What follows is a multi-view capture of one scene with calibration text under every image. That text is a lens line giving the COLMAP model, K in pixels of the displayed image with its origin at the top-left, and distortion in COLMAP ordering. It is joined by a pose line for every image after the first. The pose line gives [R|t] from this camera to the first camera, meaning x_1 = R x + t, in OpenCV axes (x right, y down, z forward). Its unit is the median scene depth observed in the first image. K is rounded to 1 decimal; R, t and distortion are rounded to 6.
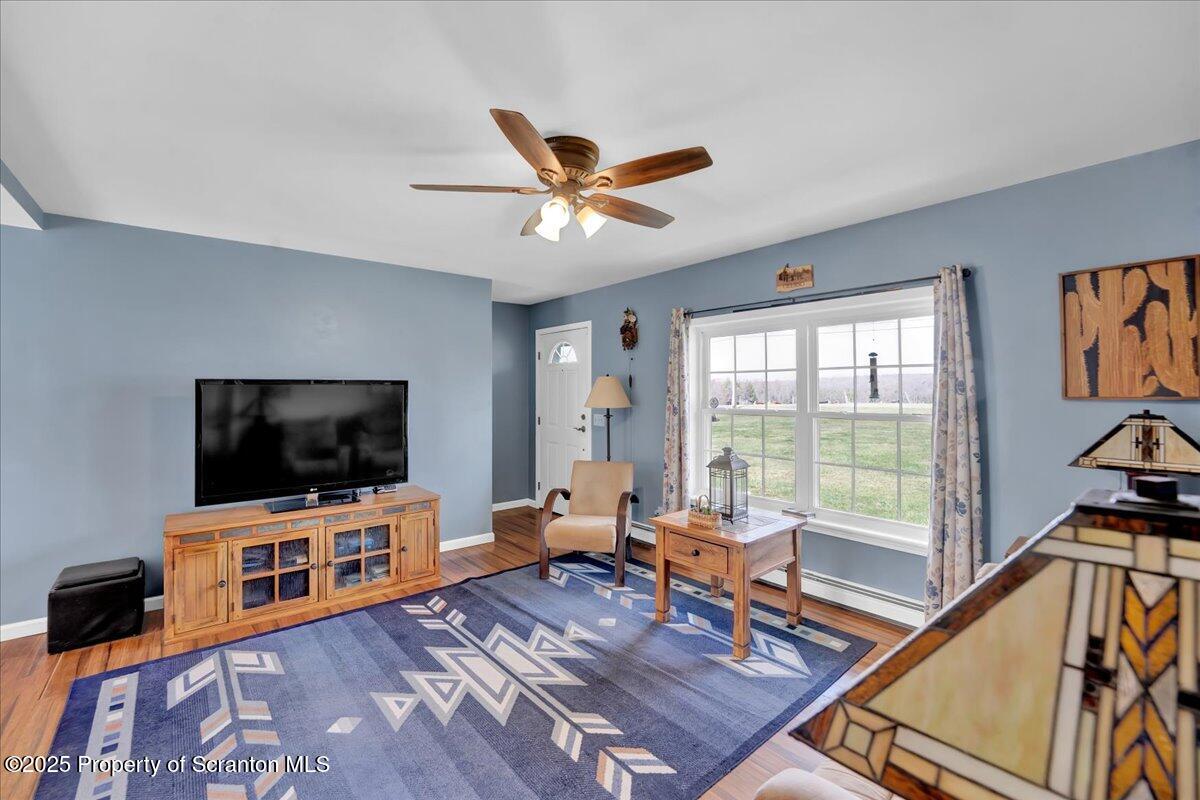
lens RADIAL K [[500.0, 0, 602.8], [0, 500.0, 397.6], [0, 0, 1]] dist [-0.027476, 0.000376]
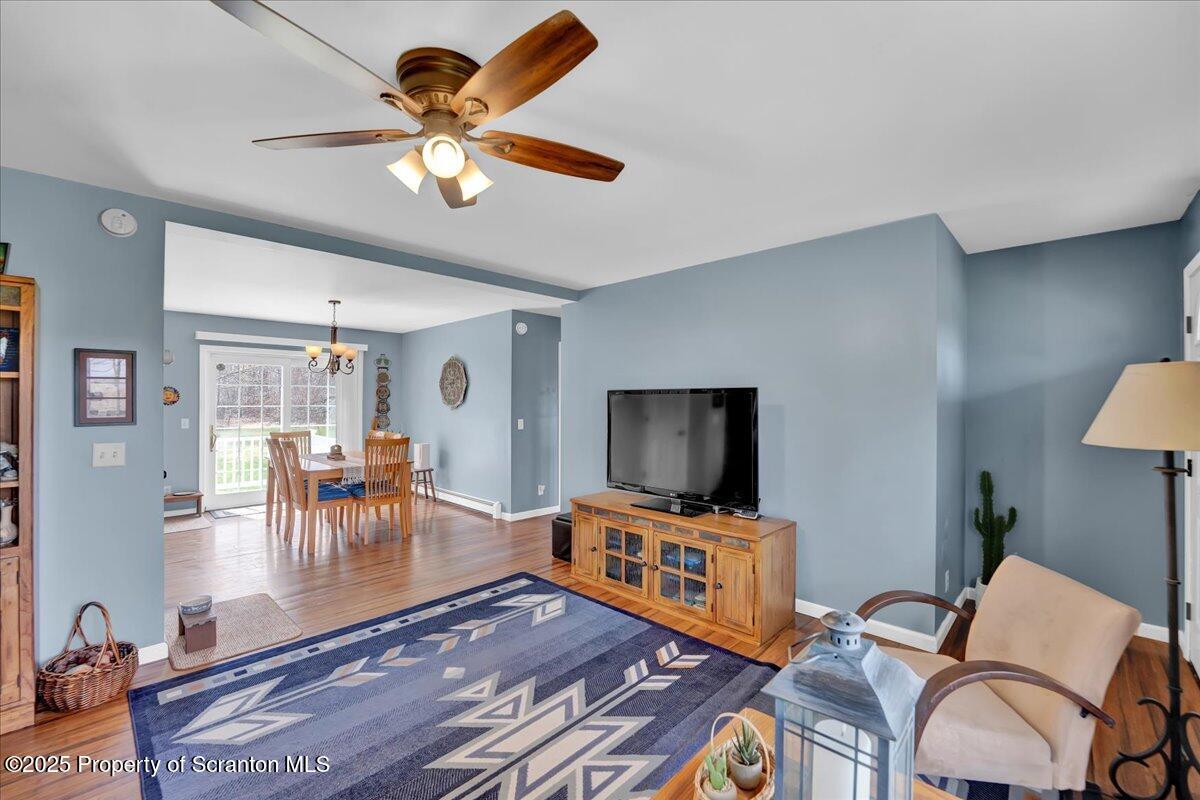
lens RADIAL K [[500.0, 0, 602.8], [0, 500.0, 397.6], [0, 0, 1]] dist [-0.027476, 0.000376]
pose [[0.094397, 0.000739, -0.995534, 0.543682], [-0.012213, 0.999925, -0.000416, -0.019398], [0.995460, 0.012198, 0.094399, 0.909024]]
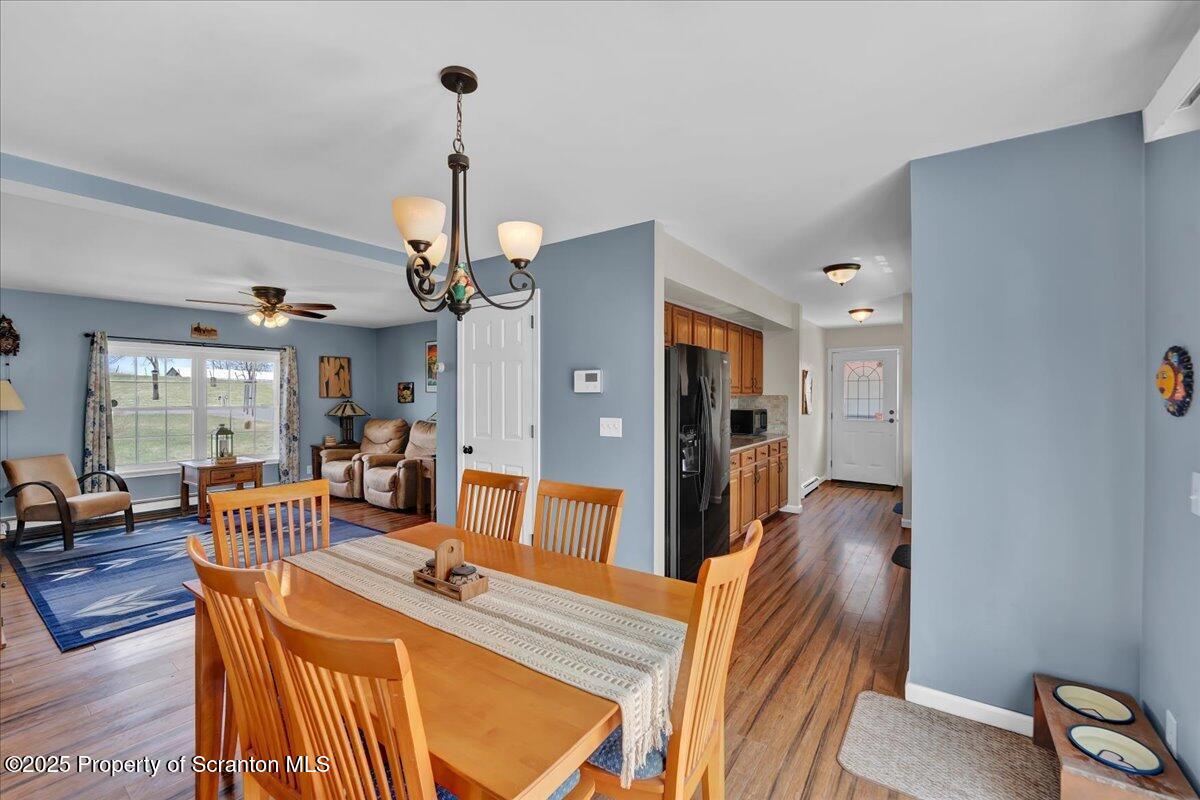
lens RADIAL K [[500.0, 0, 602.8], [0, 500.0, 397.6], [0, 0, 1]] dist [-0.027476, 0.000376]
pose [[-0.240781, -0.000030, 0.970579, -2.057657], [0.013725, 0.999900, 0.003436, 0.013137], [-0.970482, 0.014149, -0.240757, 0.038069]]
